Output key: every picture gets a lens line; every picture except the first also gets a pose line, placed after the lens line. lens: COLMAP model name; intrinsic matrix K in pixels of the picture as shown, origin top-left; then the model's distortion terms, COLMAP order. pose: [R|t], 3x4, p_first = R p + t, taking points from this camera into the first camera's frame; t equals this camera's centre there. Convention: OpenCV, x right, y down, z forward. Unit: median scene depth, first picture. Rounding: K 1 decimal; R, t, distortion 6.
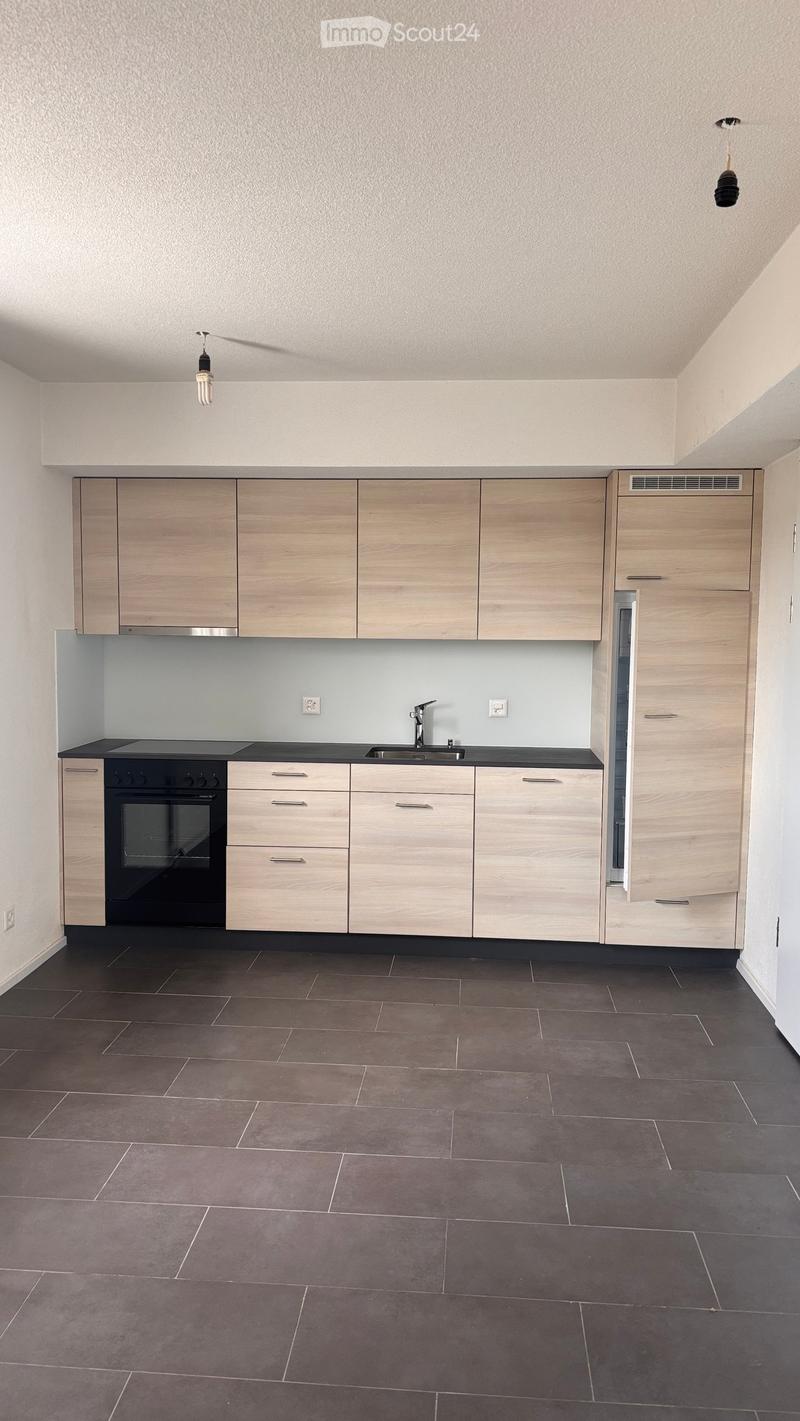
lens RADIAL K [[1073.1, 0, 397.6], [0, 1073.1, 727.2], [0, 0, 1]] dist [0.012143, -0.000180]
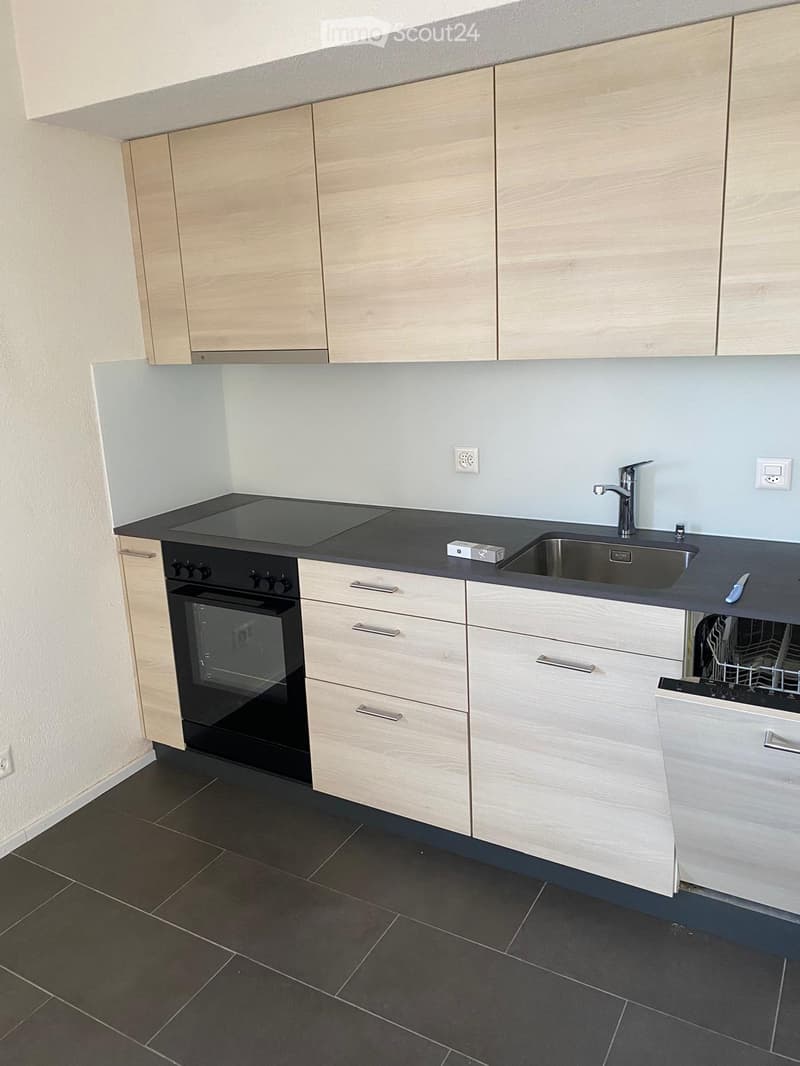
lens RADIAL K [[846.1, 0, 382.8], [0, 846.1, 535.7], [0, 0, 1]] dist [0.044466, -0.075339]
pose [[0.896998, 0.058057, -0.438206, 0.116872], [0.014195, 0.987043, 0.159828, -0.064909], [0.441807, -0.149586, 0.884551, 0.562605]]
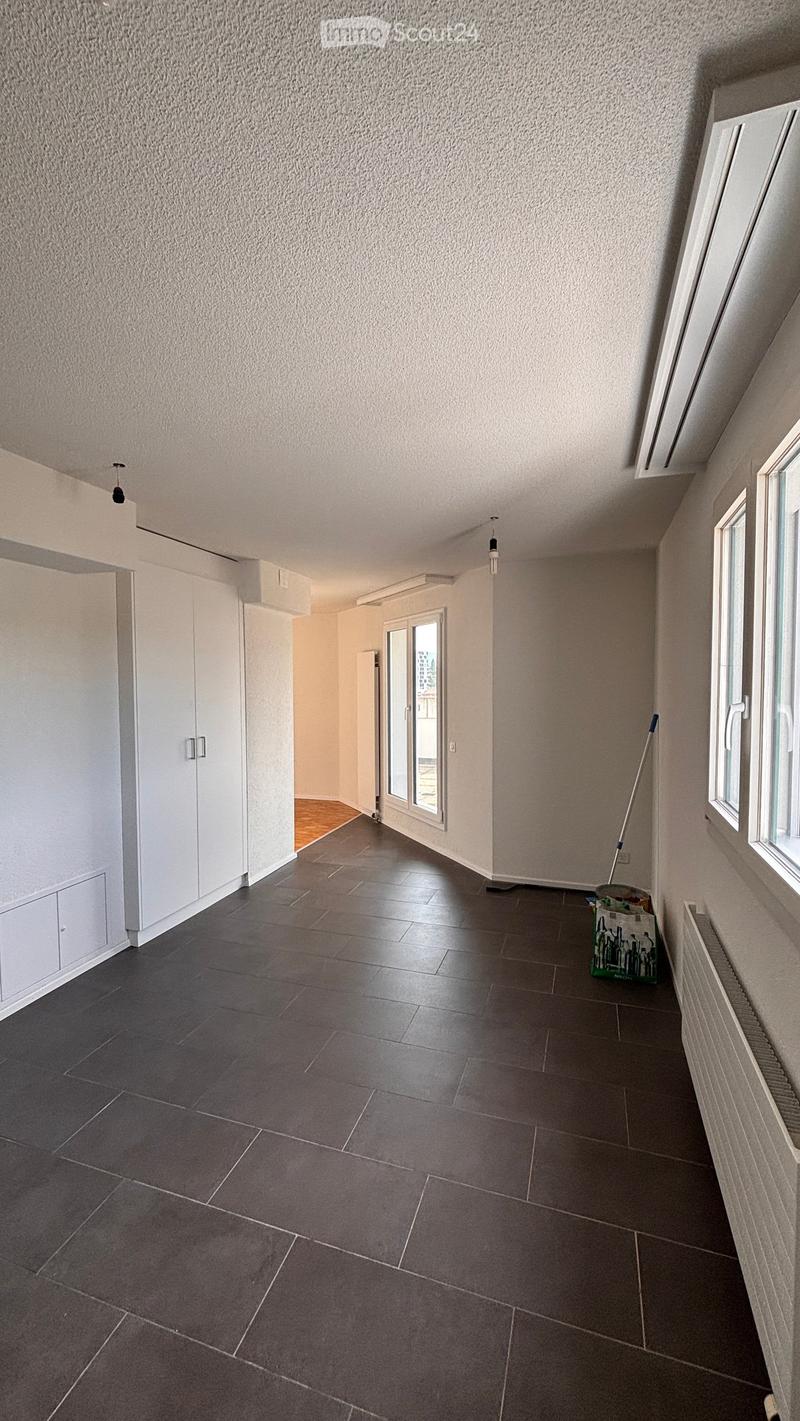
lens RADIAL K [[574.9, 0, 400.0], [0, 574.9, 710.5], [0, 0, 1]] dist [-0.001999, -0.000140]
pose [[-0.970014, -0.015040, 0.242583, -0.240819], [0.018731, 0.990490, 0.136306, -0.106021], [-0.242326, 0.136763, -0.960507, 0.938536]]
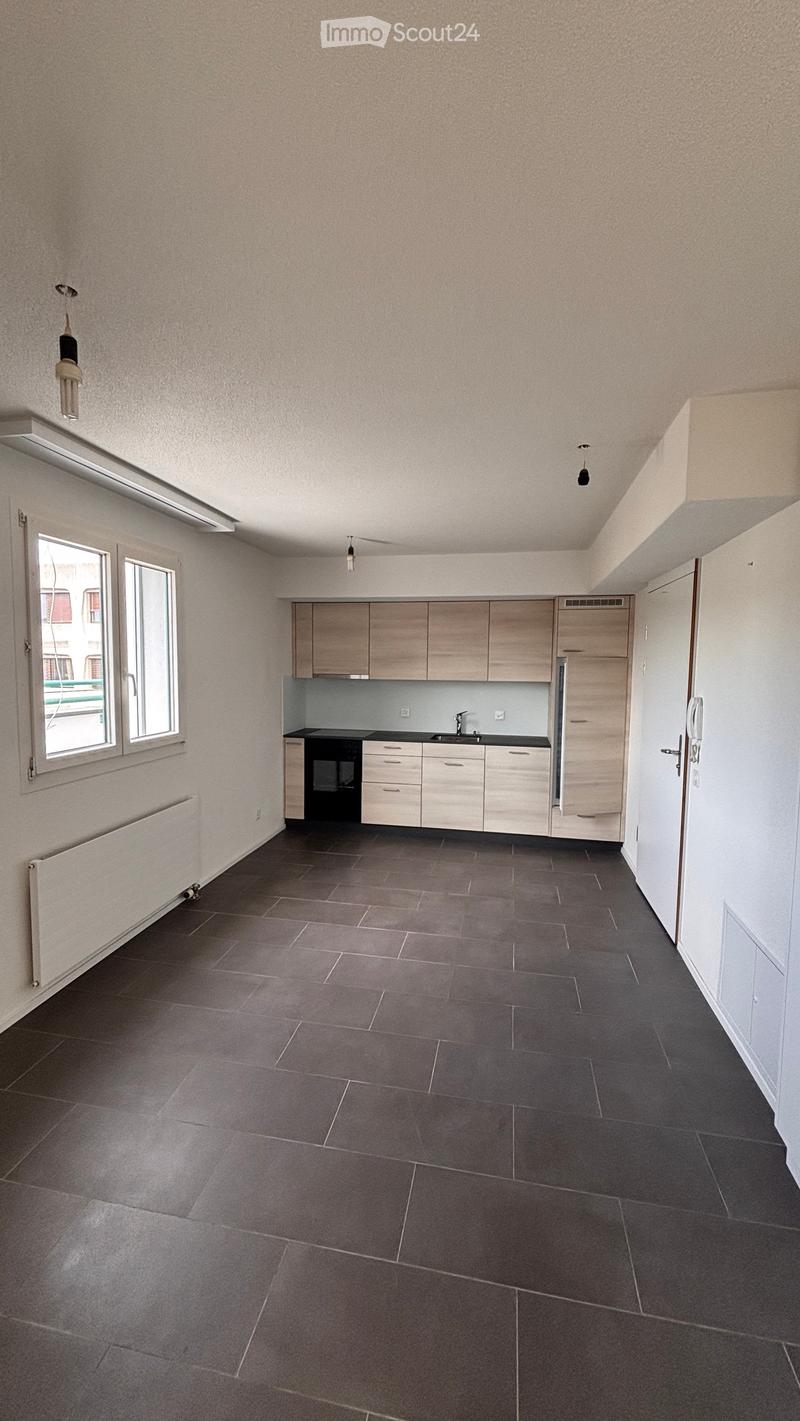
lens RADIAL K [[571.2, 0, 404.0], [0, 571.2, 711.0], [0, 0, 1]] dist [0.010384, 0.000292]
pose [[0.993240, 0.009692, -0.115678, 0.044326], [-0.011282, 0.999851, -0.013097, -0.011058], [0.115533, 0.014314, 0.993200, -0.070990]]
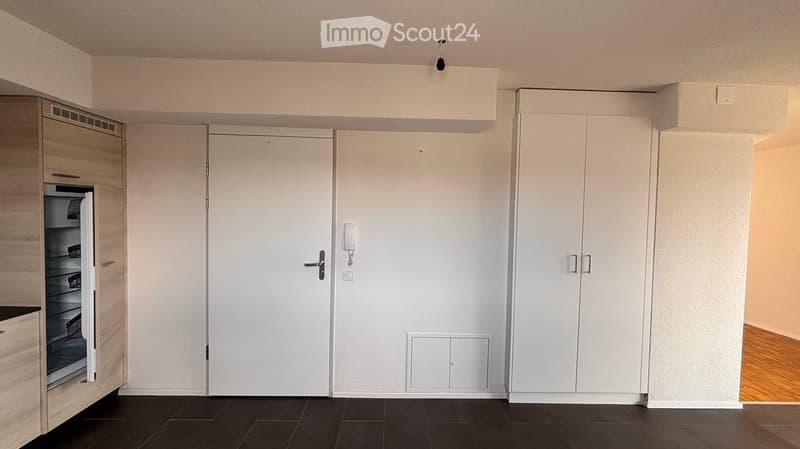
lens RADIAL K [[321.6, 0, 404.6], [0, 321.6, 222.9], [0, 0, 1]] dist [0.010384, 0.000292]
pose [[-0.100821, -0.047639, 0.993763, -0.263705], [0.068856, 0.996124, 0.054738, -0.062782], [-0.992519, 0.073946, -0.097150, 0.551831]]
